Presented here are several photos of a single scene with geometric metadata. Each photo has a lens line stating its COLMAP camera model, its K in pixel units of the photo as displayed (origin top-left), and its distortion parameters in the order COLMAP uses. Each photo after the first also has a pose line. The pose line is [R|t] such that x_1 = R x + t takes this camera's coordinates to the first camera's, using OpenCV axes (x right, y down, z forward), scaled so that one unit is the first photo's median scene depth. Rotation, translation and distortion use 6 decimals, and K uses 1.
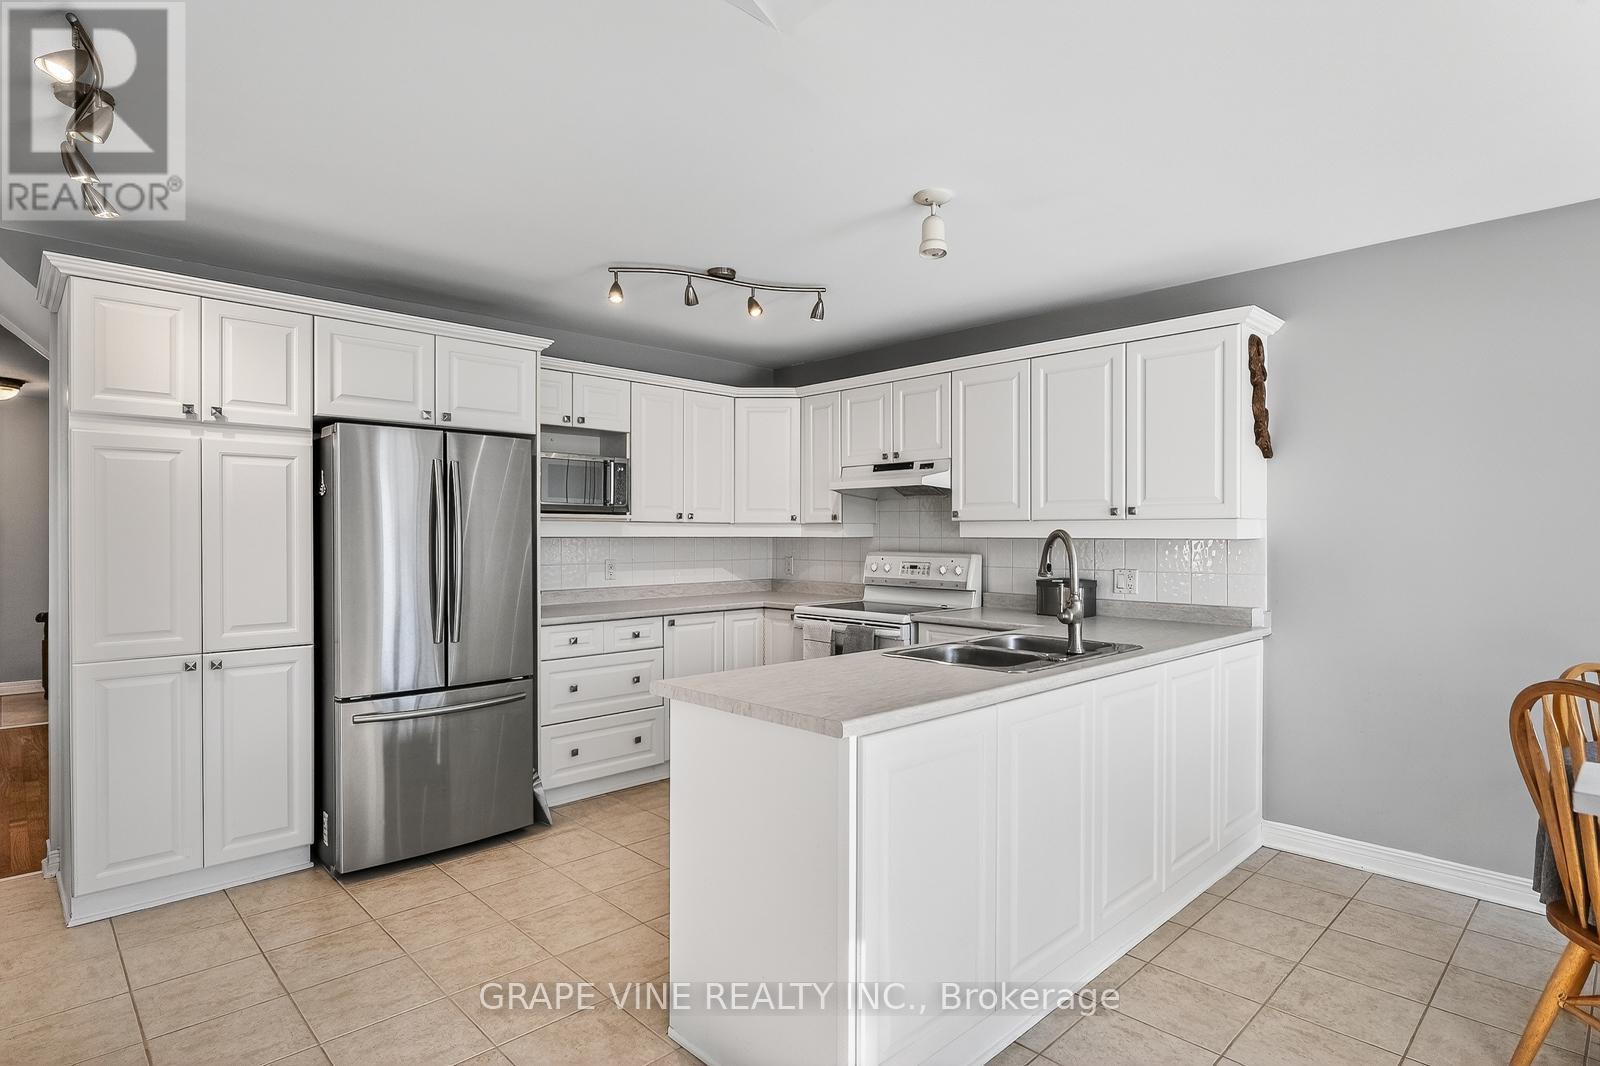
lens RADIAL K [[806.2, 0, 809.2], [0, 806.2, 536.3], [0, 0, 1]] dist [-0.000408, 0.000276]
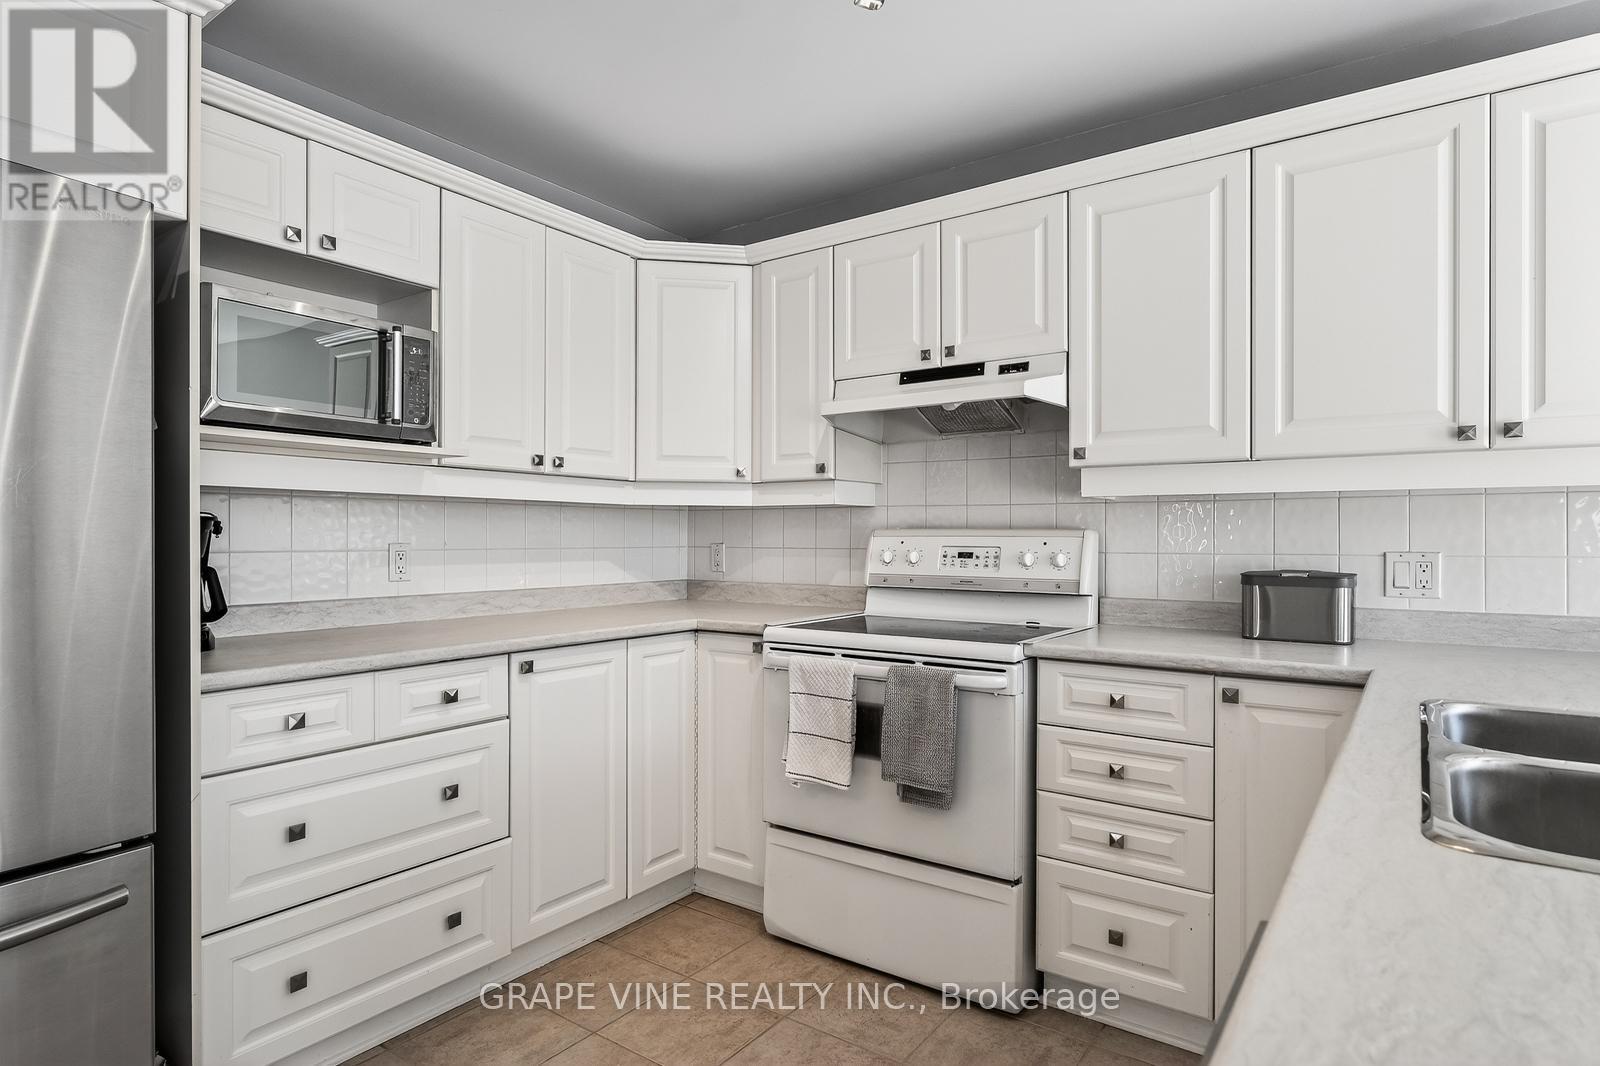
lens RADIAL K [[862.7, 0, 806.3], [0, 862.7, 537.4], [0, 0, 1]] dist [-0.000816, 0.000375]
pose [[0.984607, 0.001620, 0.174778, -0.091493], [-0.001250, 0.999997, -0.002225, 0.028229], [-0.174781, 0.001972, 0.984605, 0.436203]]
